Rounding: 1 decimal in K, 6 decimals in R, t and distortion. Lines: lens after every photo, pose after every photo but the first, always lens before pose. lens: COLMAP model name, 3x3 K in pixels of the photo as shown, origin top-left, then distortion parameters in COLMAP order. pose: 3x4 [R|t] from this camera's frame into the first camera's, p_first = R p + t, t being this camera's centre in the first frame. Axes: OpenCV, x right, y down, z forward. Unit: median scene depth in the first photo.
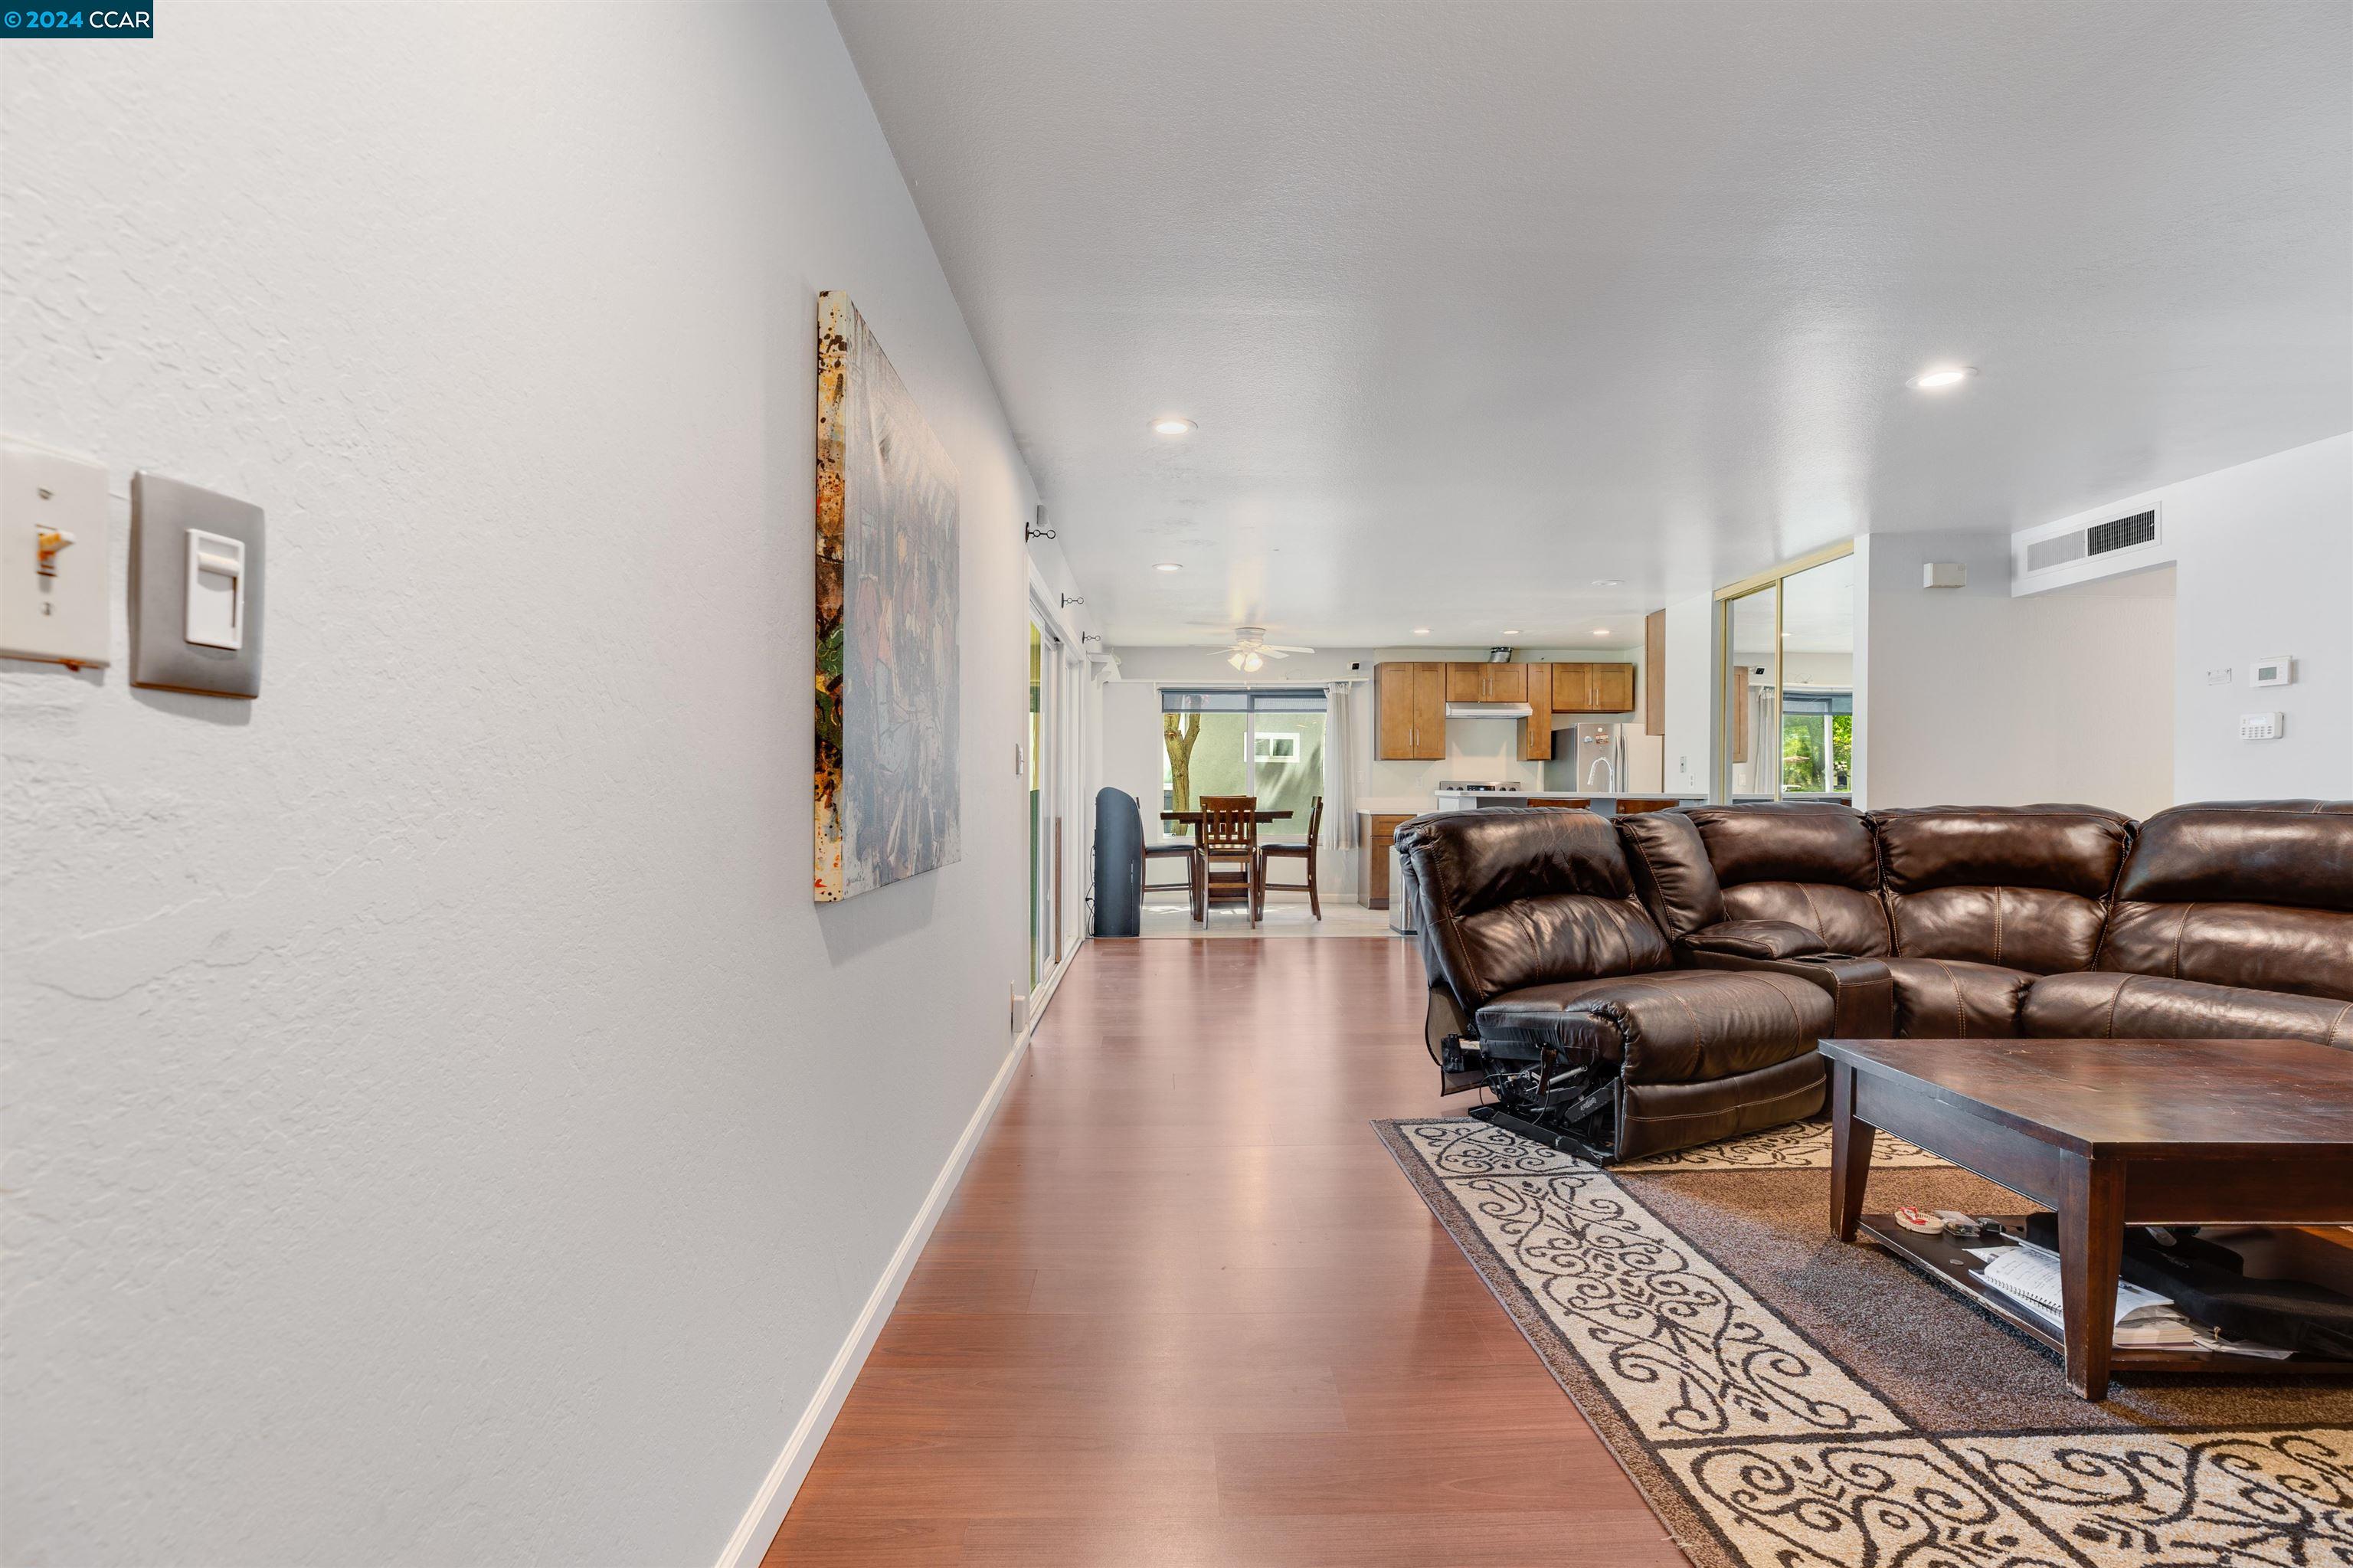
lens RADIAL K [[1063.8, 0, 1166.8], [0, 1063.8, 783.7], [0, 0, 1]] dist [-0.031664, 0.012227]
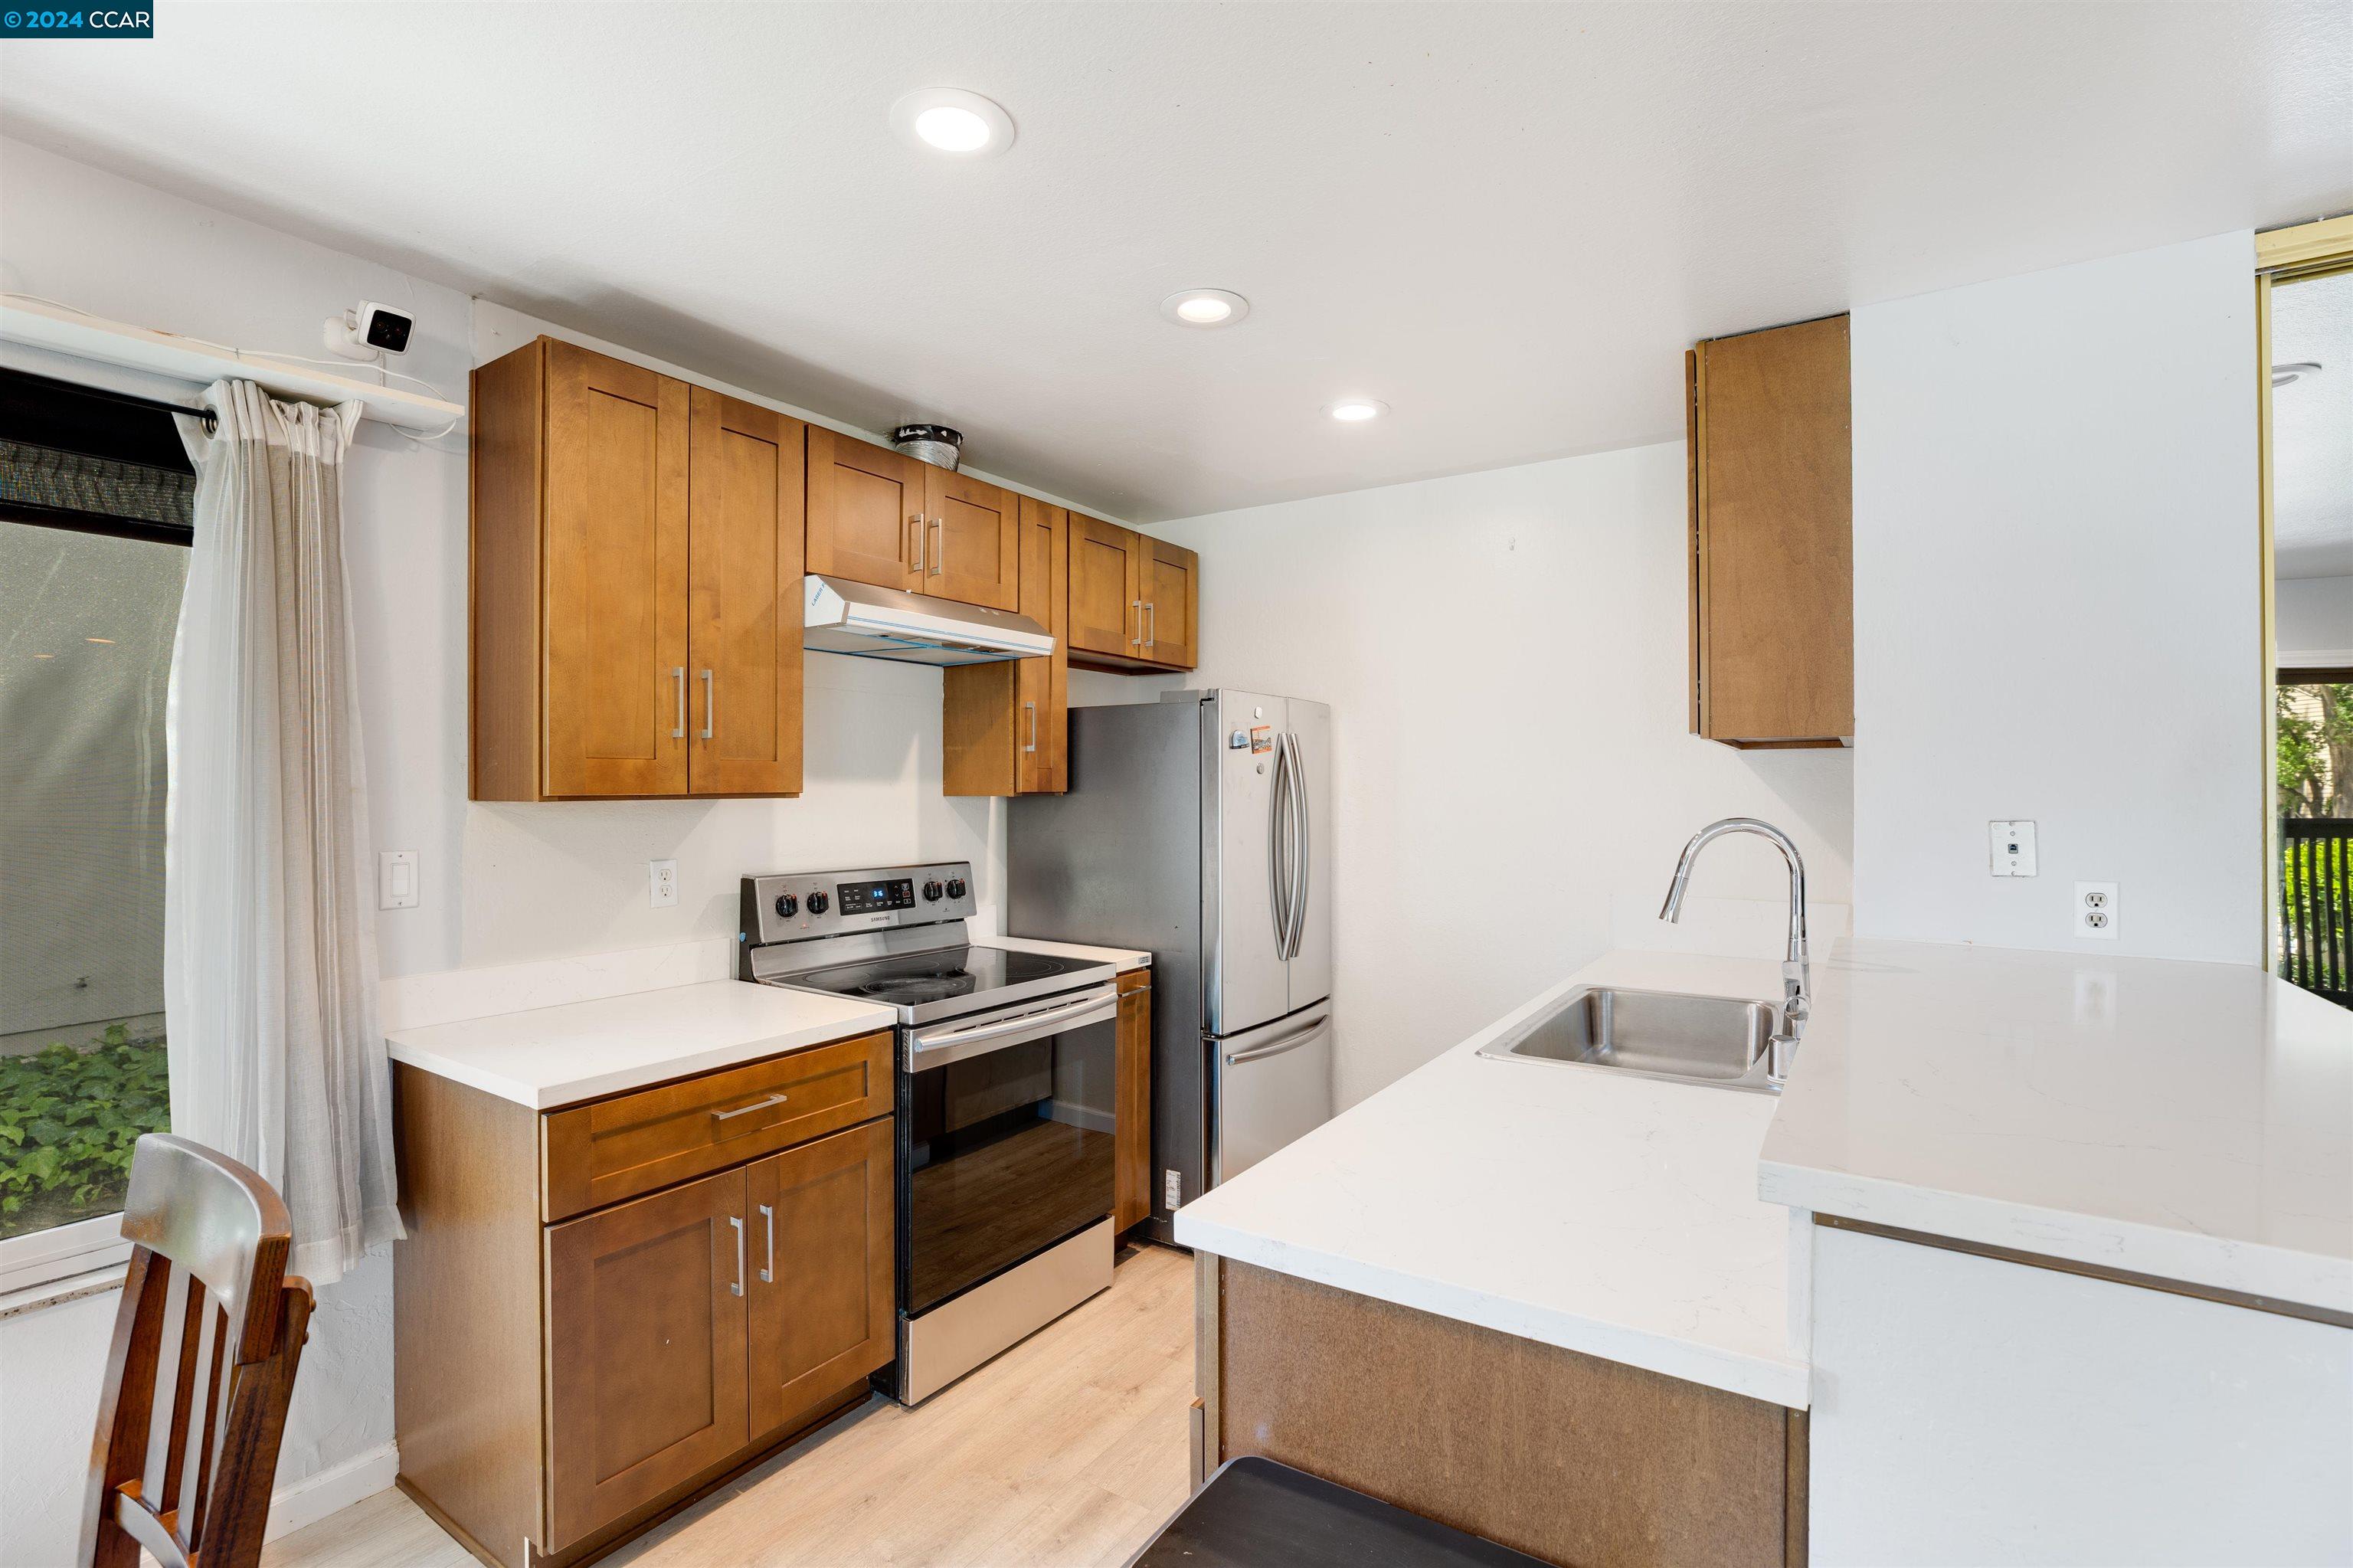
lens RADIAL K [[1063.8, 0, 1162.3], [0, 1063.8, 782.7], [0, 0, 1]] dist [-0.031664, 0.012227]
pose [[0.560843, 0.000055, 0.827922, 0.241418], [-0.002873, 0.999994, 0.001879, -0.066344], [-0.827917, -0.003432, 0.560840, 1.925812]]
